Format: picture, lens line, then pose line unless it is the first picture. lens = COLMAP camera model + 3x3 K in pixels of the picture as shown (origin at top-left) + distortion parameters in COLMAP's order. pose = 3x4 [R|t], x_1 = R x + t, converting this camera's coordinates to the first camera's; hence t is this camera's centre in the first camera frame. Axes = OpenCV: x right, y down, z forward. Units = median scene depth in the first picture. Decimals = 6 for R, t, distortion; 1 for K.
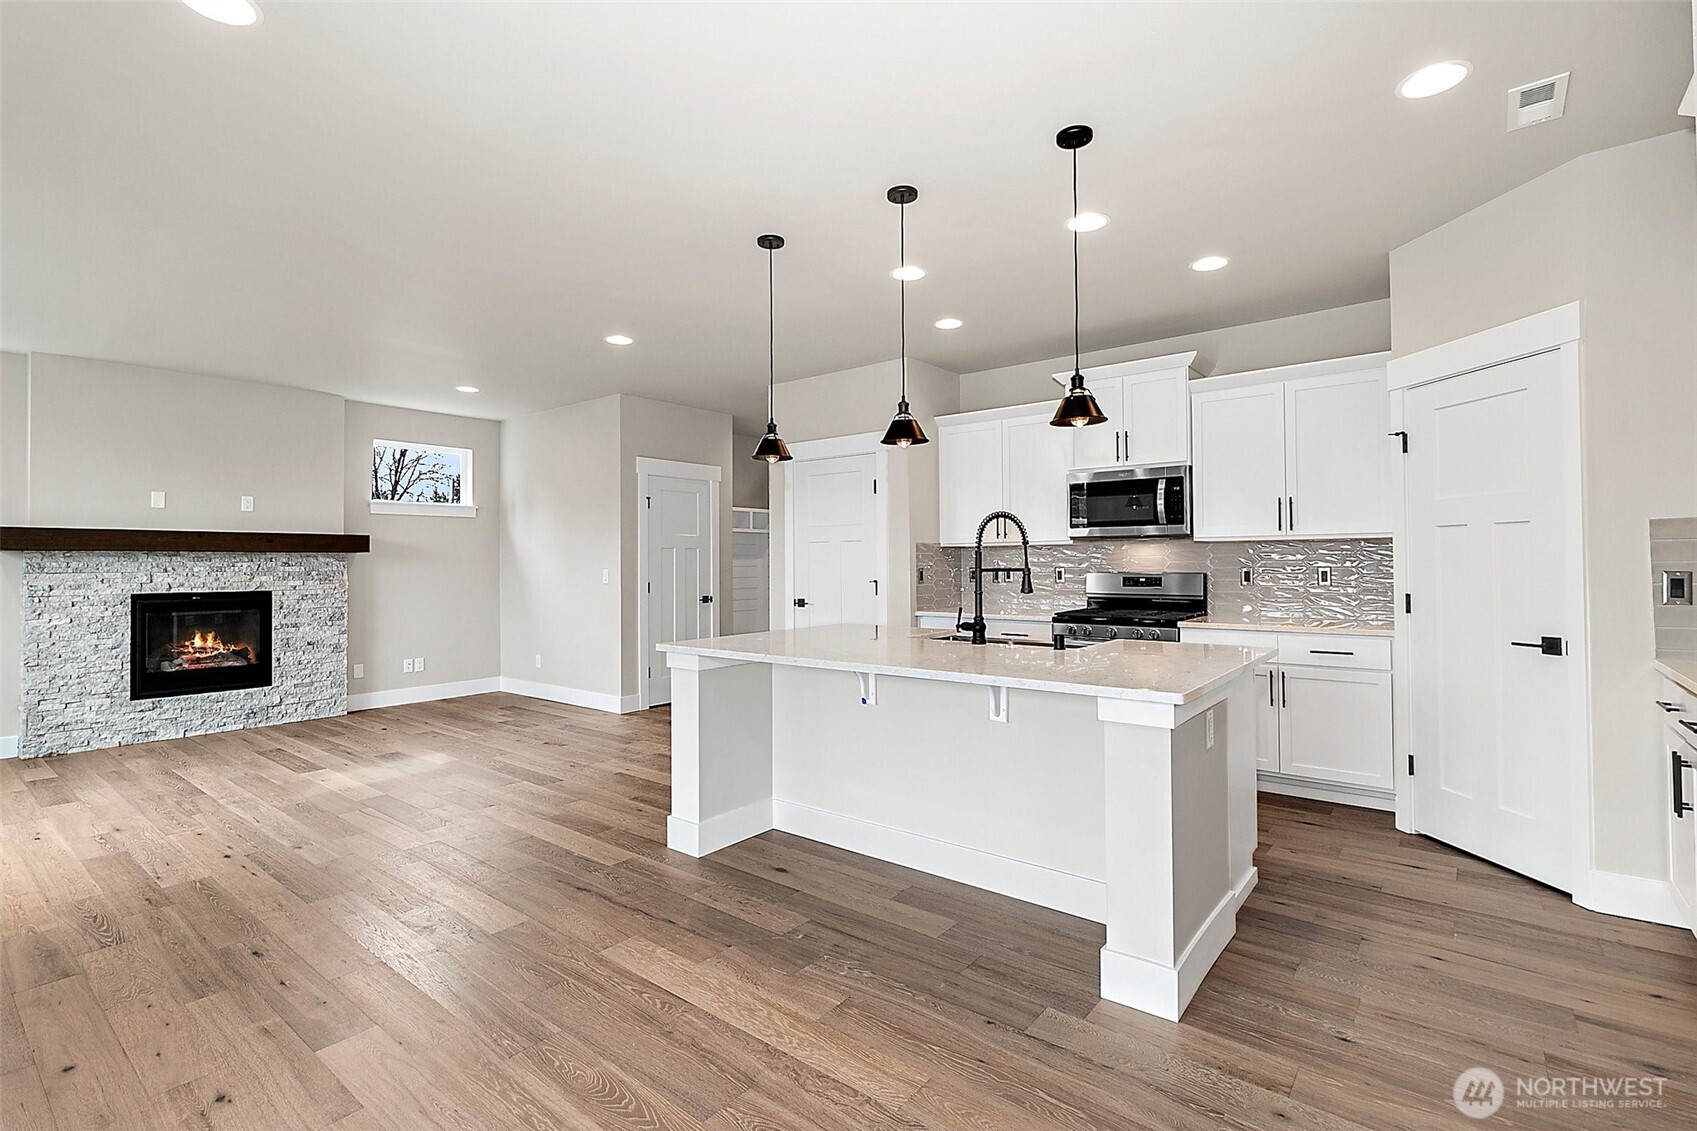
lens RADIAL K [[776.4, 0, 901.7], [0, 776.4, 552.1], [0, 0, 1]] dist [0.001966, 0.000432]
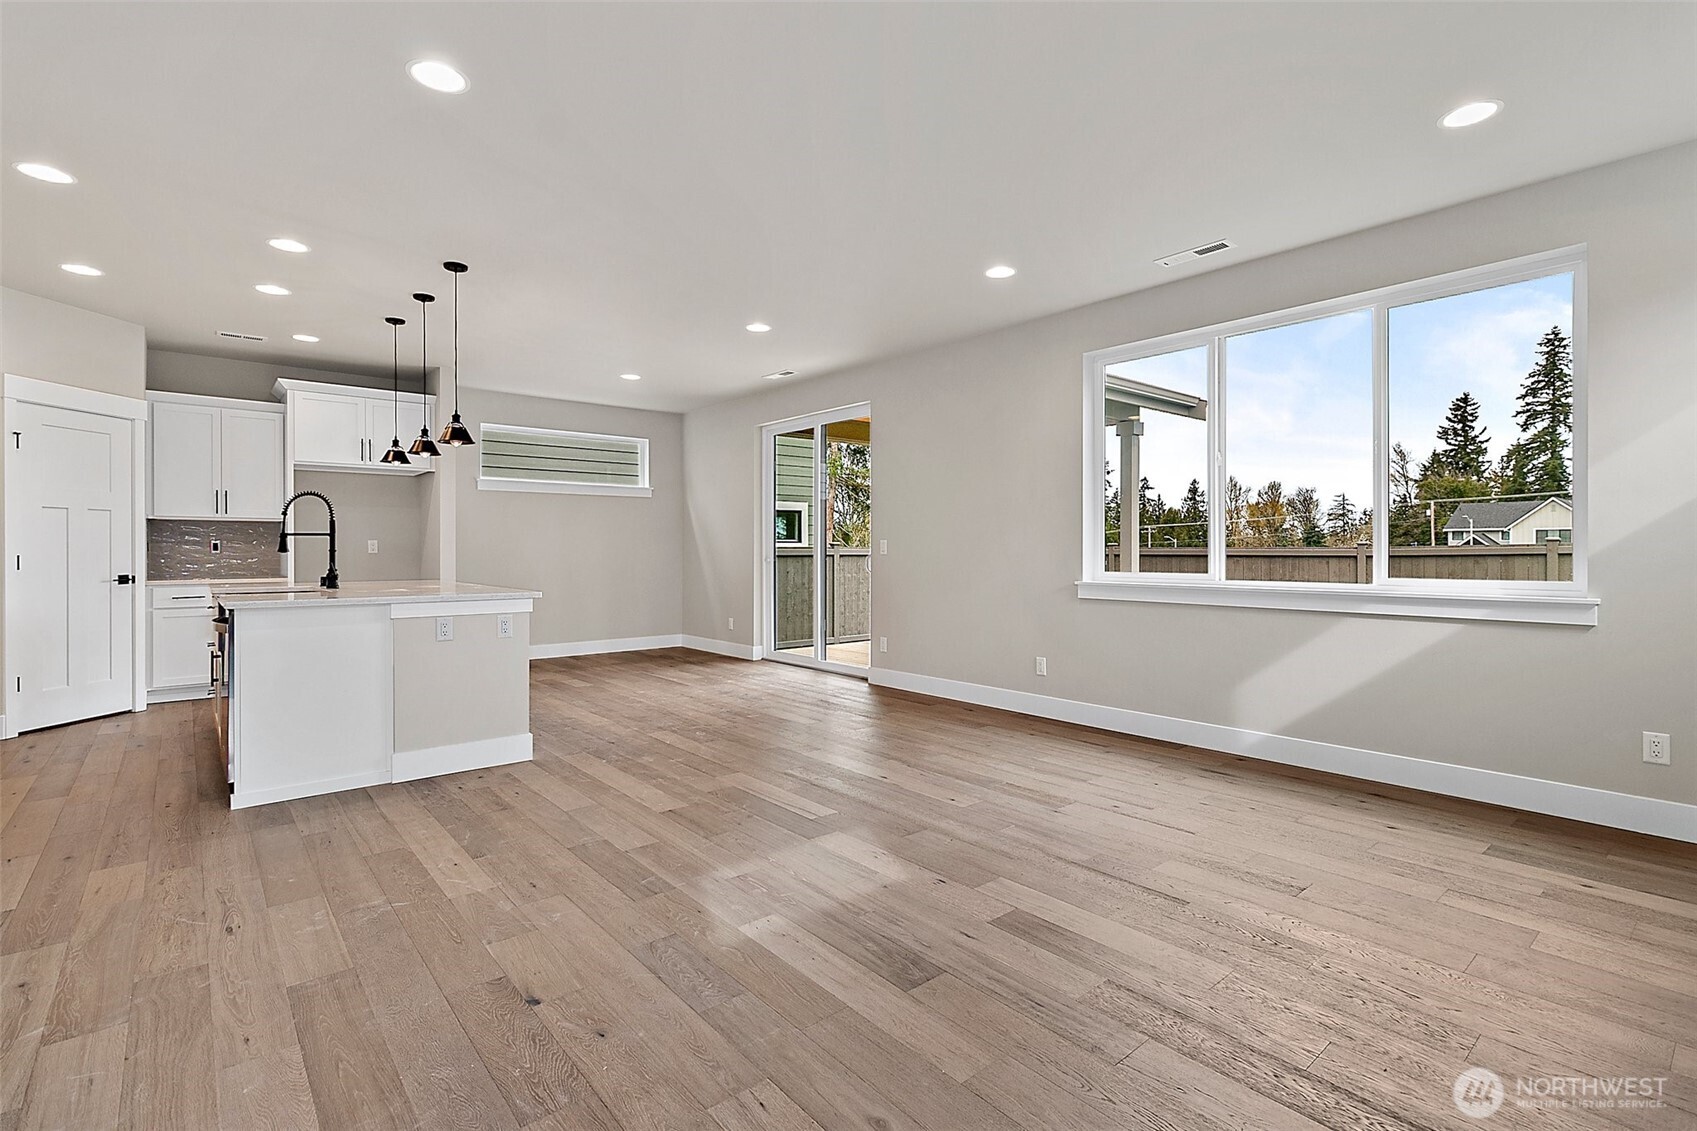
lens RADIAL K [[800.6, 0, 921.8], [0, 800.6, 551.7], [0, 0, 1]] dist [0.002091, 0.000329]
pose [[-0.985855, 0.007183, 0.167449, -0.681920], [0.005434, 0.999926, -0.010901, 0.043820], [-0.167515, -0.009837, -0.985820, 1.308067]]
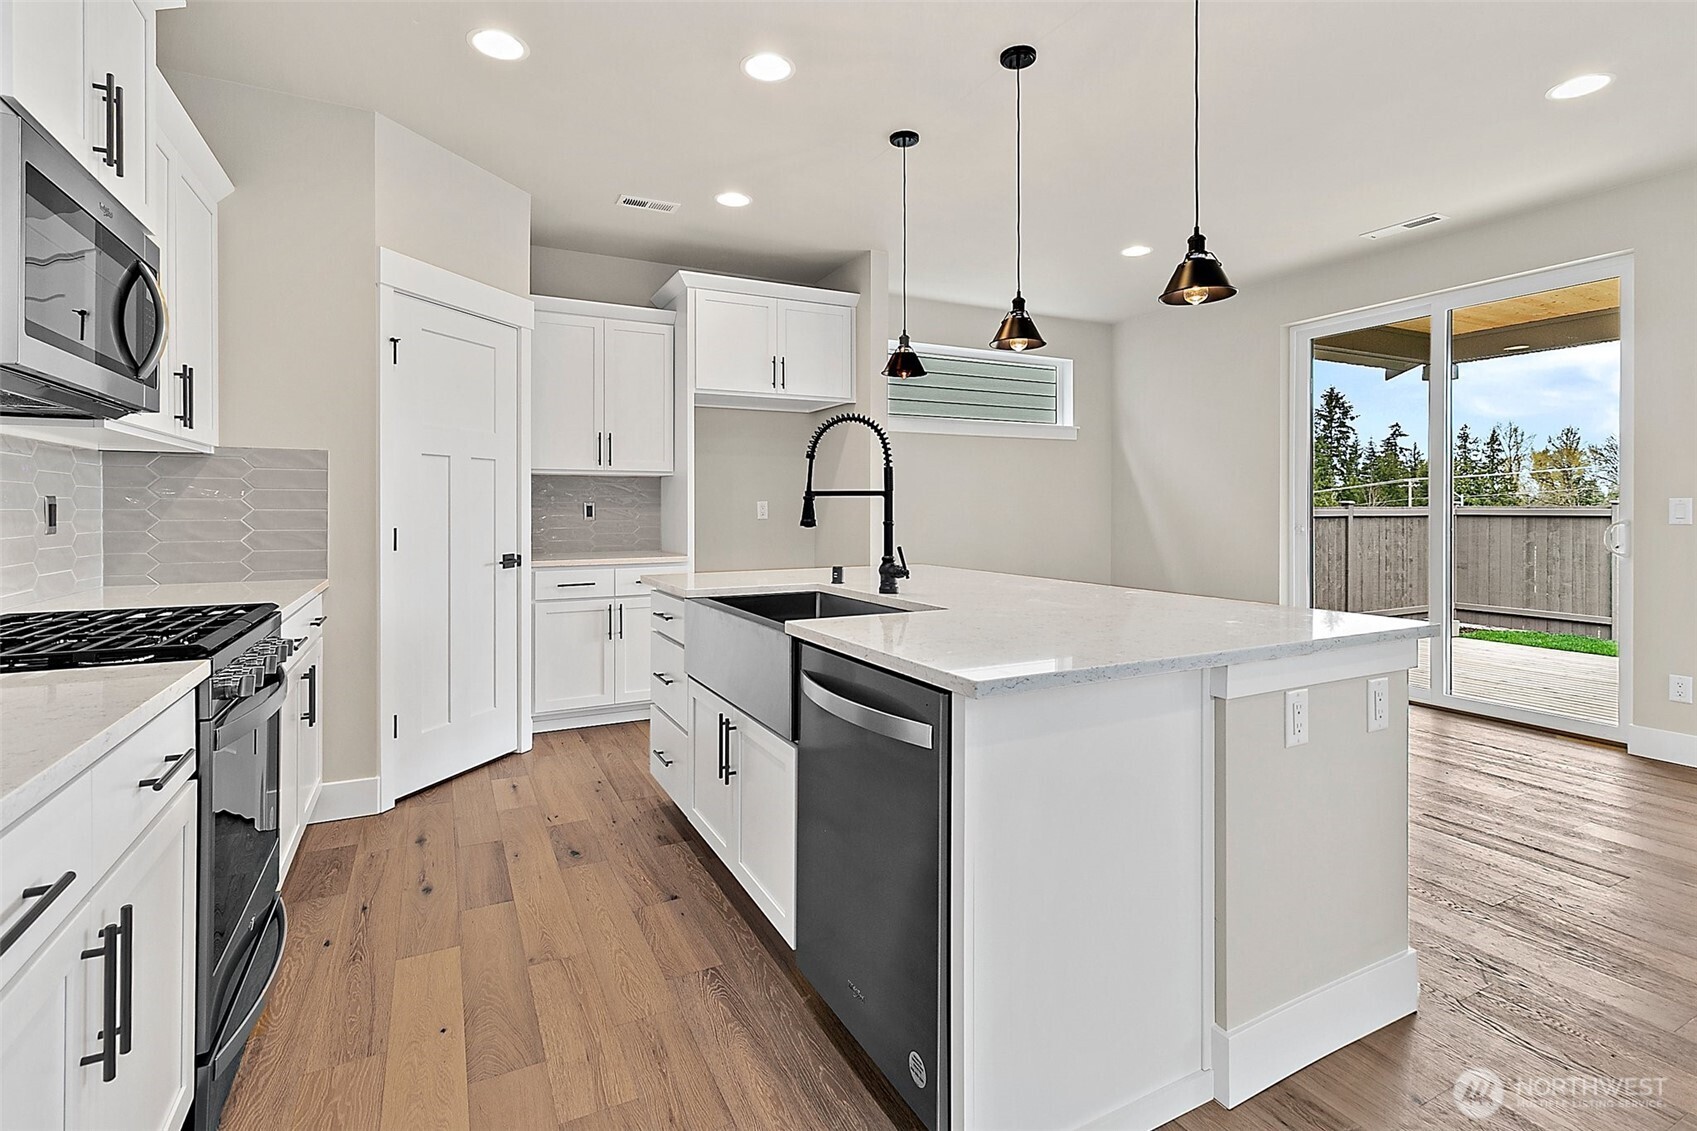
lens RADIAL K [[823.4, 0, 900.2], [0, 823.4, 506.3], [0, 0, 1]] dist [0.000983, 0.000153]
pose [[-0.919414, 0.008976, 0.393188, -0.127837], [0.002998, 0.999870, -0.015815, 0.027904], [-0.393279, -0.013362, -0.919322, 1.010756]]
